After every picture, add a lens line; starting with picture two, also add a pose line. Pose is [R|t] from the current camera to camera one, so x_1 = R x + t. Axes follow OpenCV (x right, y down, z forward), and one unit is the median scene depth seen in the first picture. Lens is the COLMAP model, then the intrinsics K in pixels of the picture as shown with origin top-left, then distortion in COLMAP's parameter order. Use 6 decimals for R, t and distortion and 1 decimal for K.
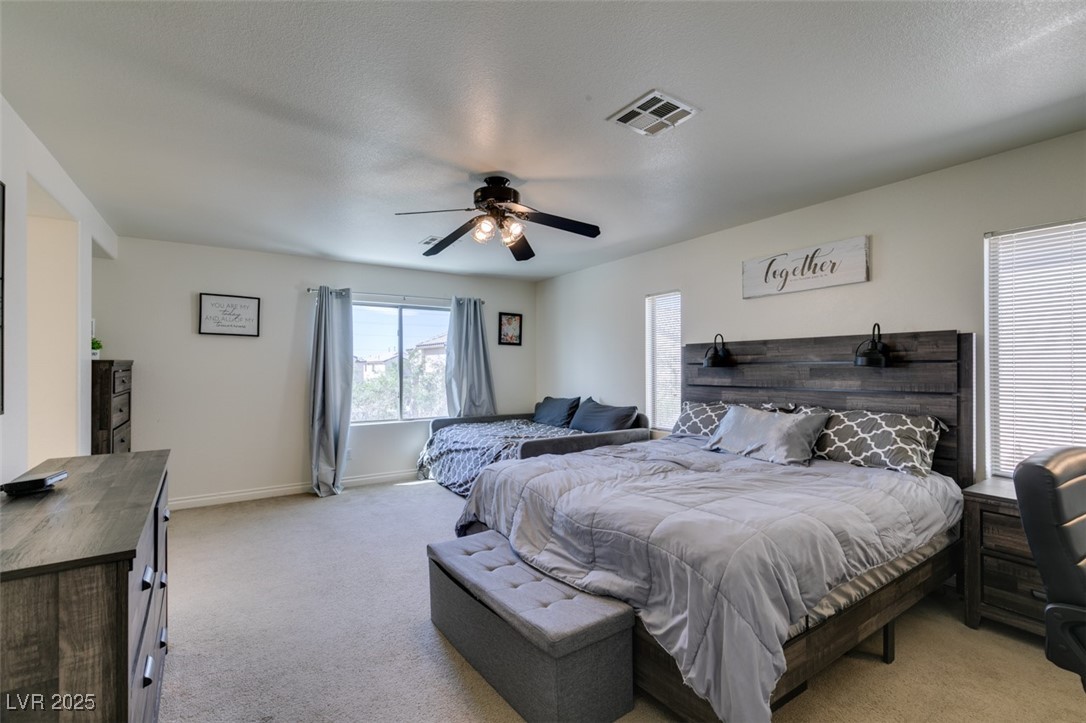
lens RADIAL K [[484.5, 0, 544.8], [0, 484.5, 368.4], [0, 0, 1]] dist [0.007000, -0.001106]
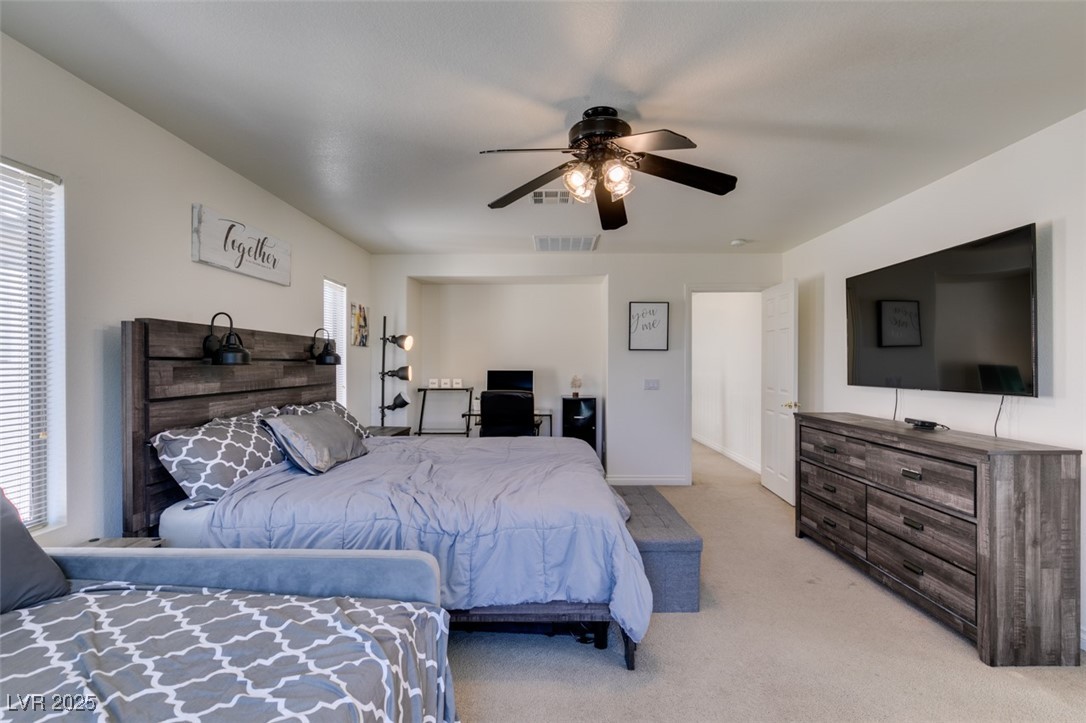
lens RADIAL K [[484.5, 0, 540.9], [0, 484.5, 361.3], [0, 0, 1]] dist [0.007000, -0.001106]
pose [[-0.822031, -0.007930, 0.569388, -0.375810], [-0.013327, 0.999897, -0.005314, -0.010331], [-0.569287, -0.011956, -0.822052, 1.373925]]
